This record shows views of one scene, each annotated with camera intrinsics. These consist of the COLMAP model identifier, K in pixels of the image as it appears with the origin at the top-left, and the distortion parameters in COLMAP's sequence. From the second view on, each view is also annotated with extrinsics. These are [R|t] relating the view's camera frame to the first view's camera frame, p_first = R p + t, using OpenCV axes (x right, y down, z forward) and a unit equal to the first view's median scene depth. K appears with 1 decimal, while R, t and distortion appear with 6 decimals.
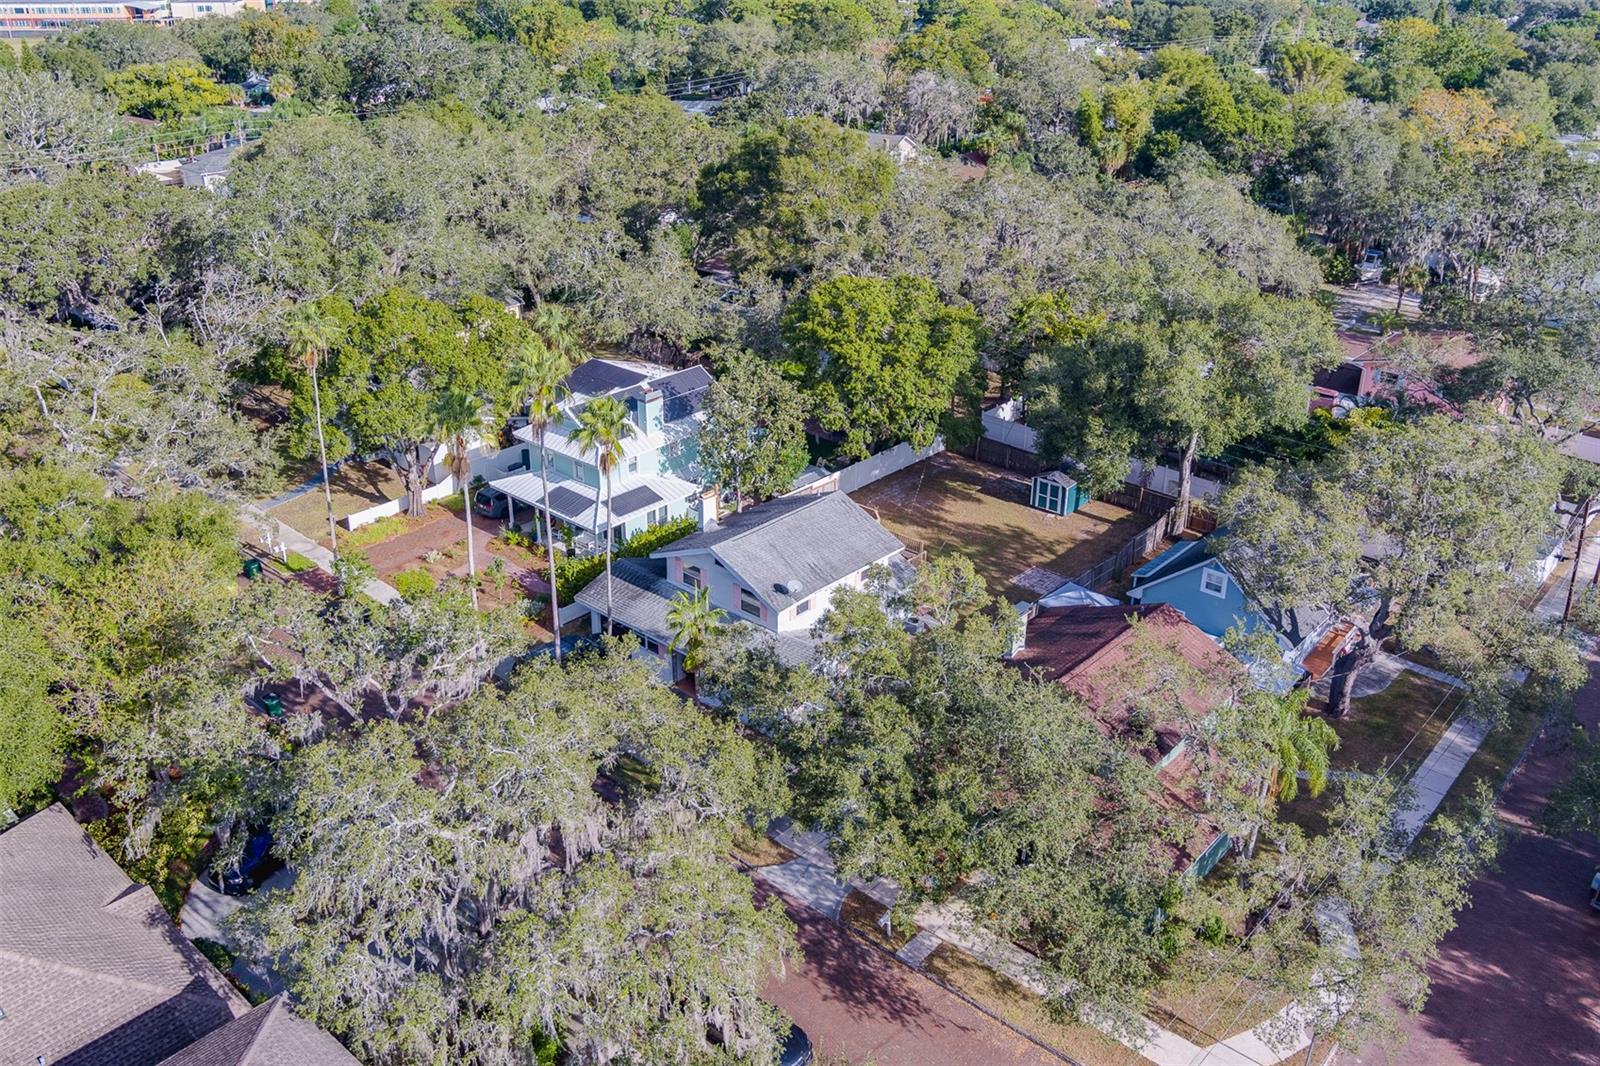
lens RADIAL K [[1327.5, 0, 812.5], [0, 1327.5, 528.7], [0, 0, 1]] dist [-0.055692, 0.017948]
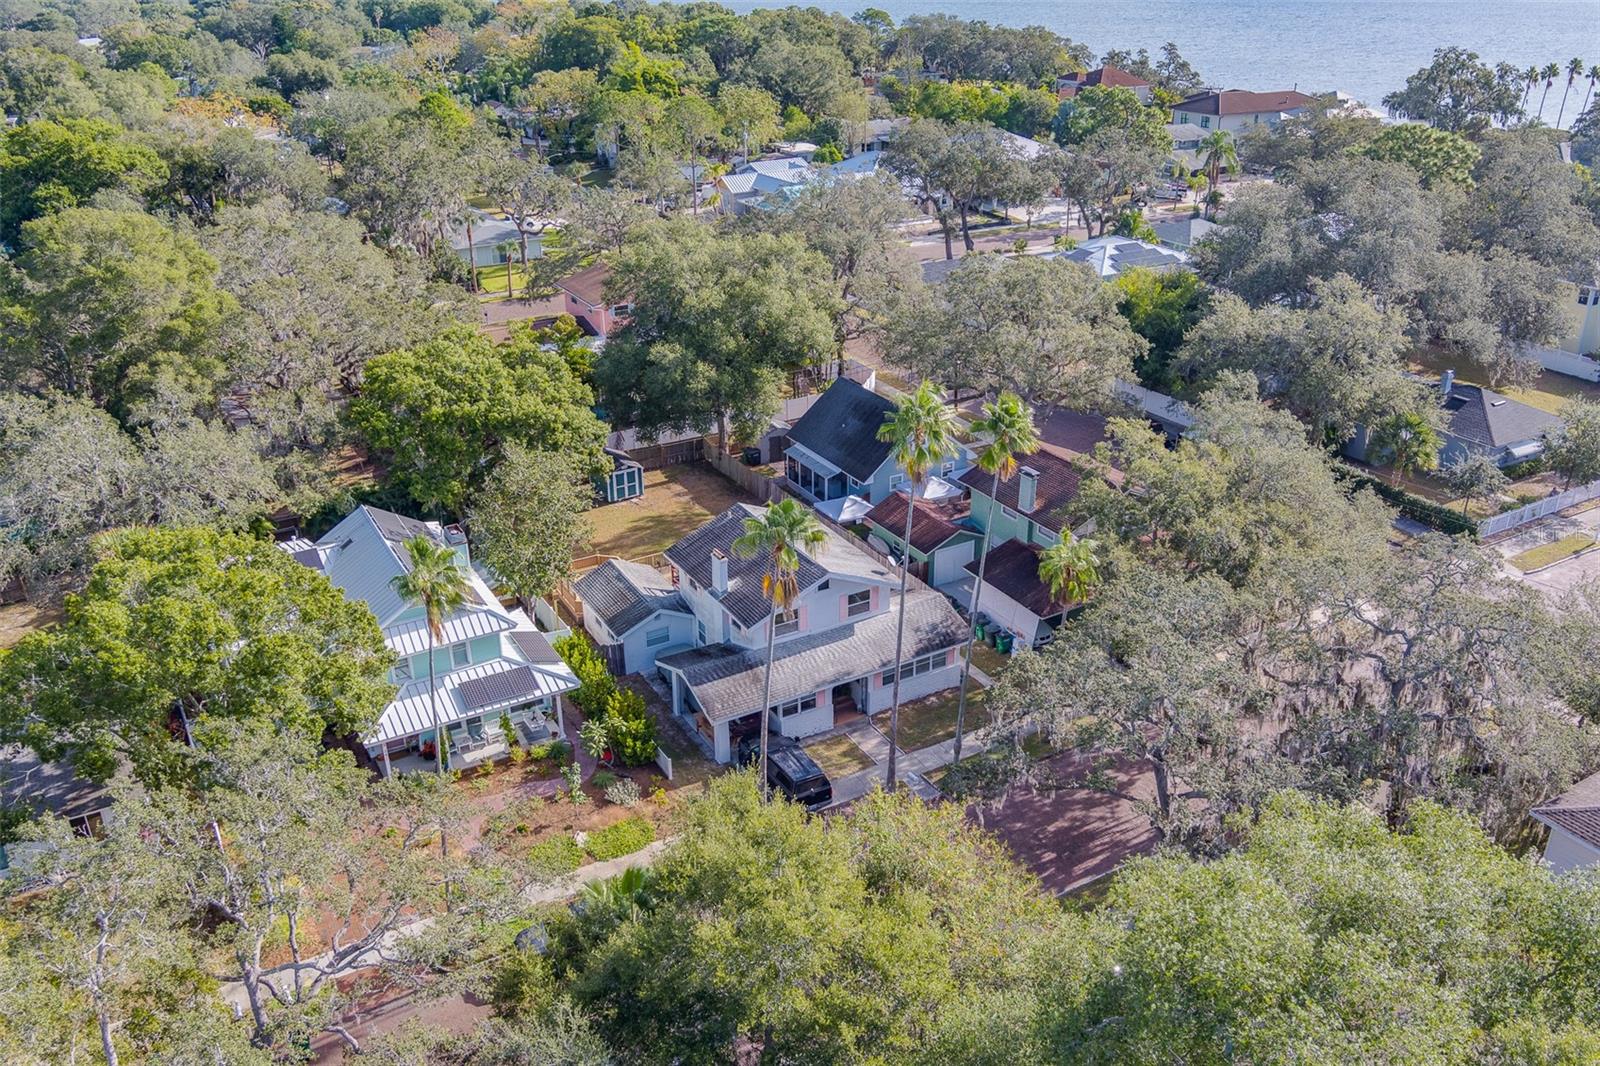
lens RADIAL K [[1327.5, 0, 812.5], [0, 1327.5, 528.7], [0, 0, 1]] dist [-0.055692, 0.017948]
pose [[0.310491, -0.408117, 0.858508, -0.693012], [0.410843, 0.872049, 0.265967, -0.213230], [-0.857207, 0.270131, 0.438436, 0.426111]]
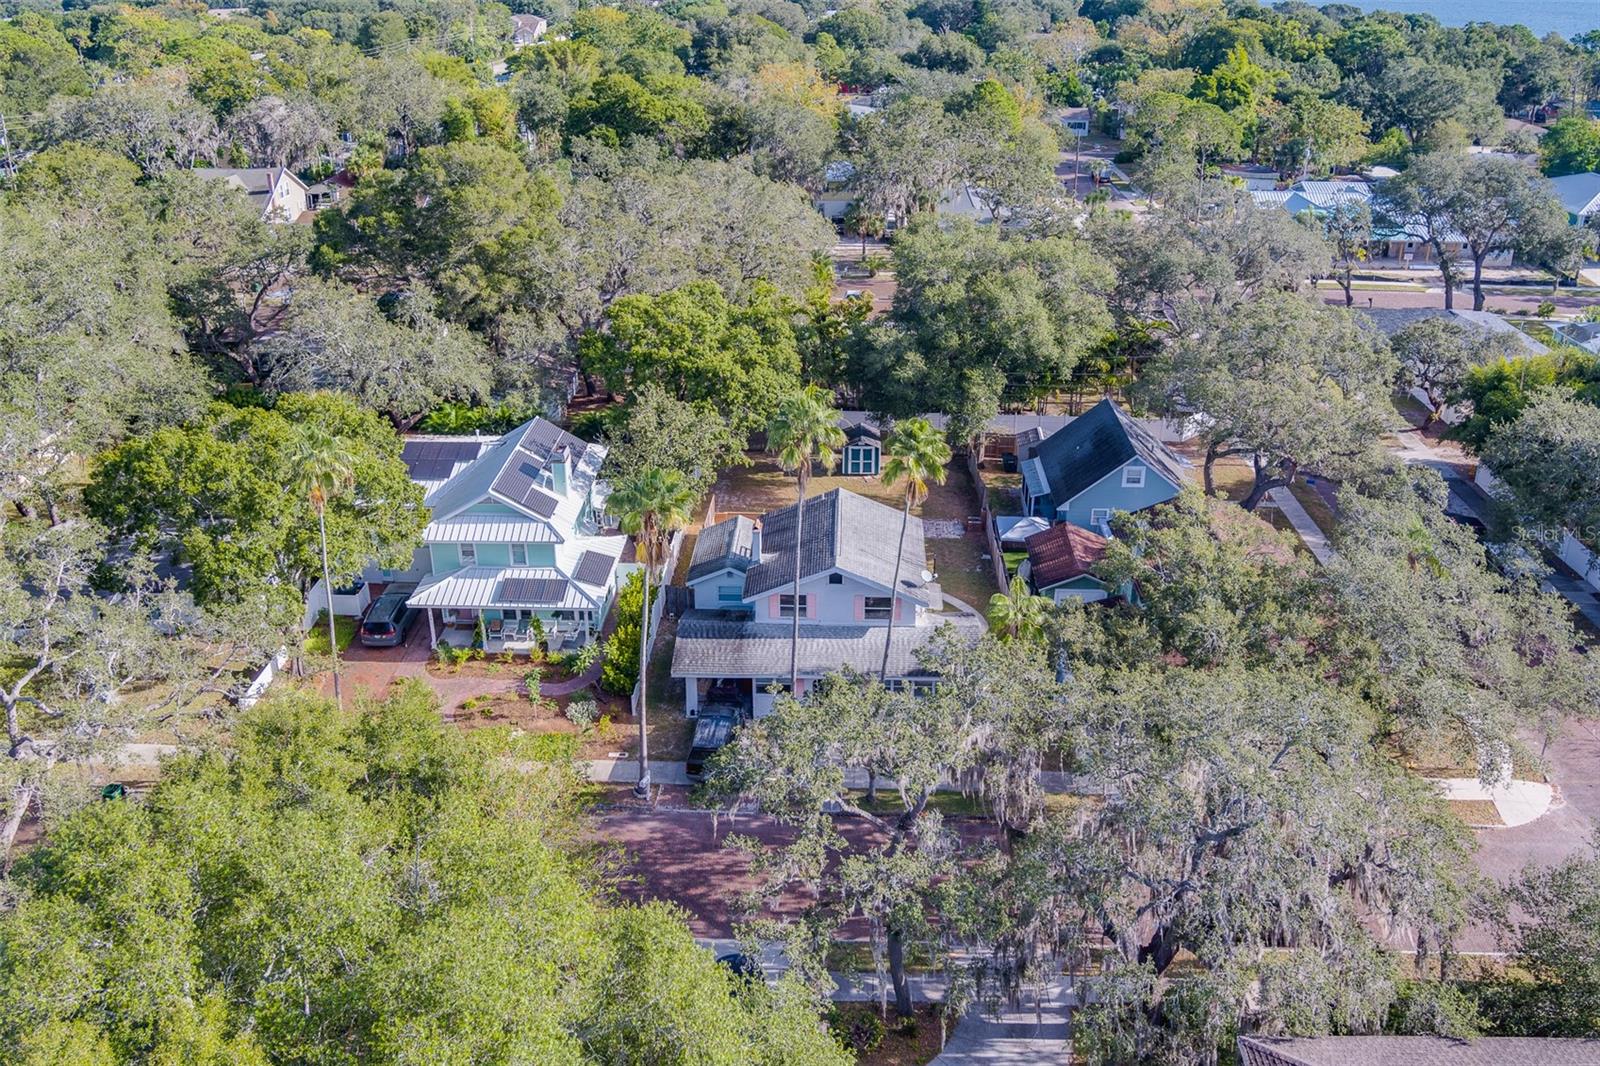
lens RADIAL K [[1327.5, 0, 812.5], [0, 1327.5, 528.7], [0, 0, 1]] dist [-0.055692, 0.017948]
pose [[0.766729, -0.274751, 0.580206, -0.492185], [0.275089, 0.957220, 0.089760, -0.079578], [-0.580046, 0.090787, 0.809509, 0.160522]]
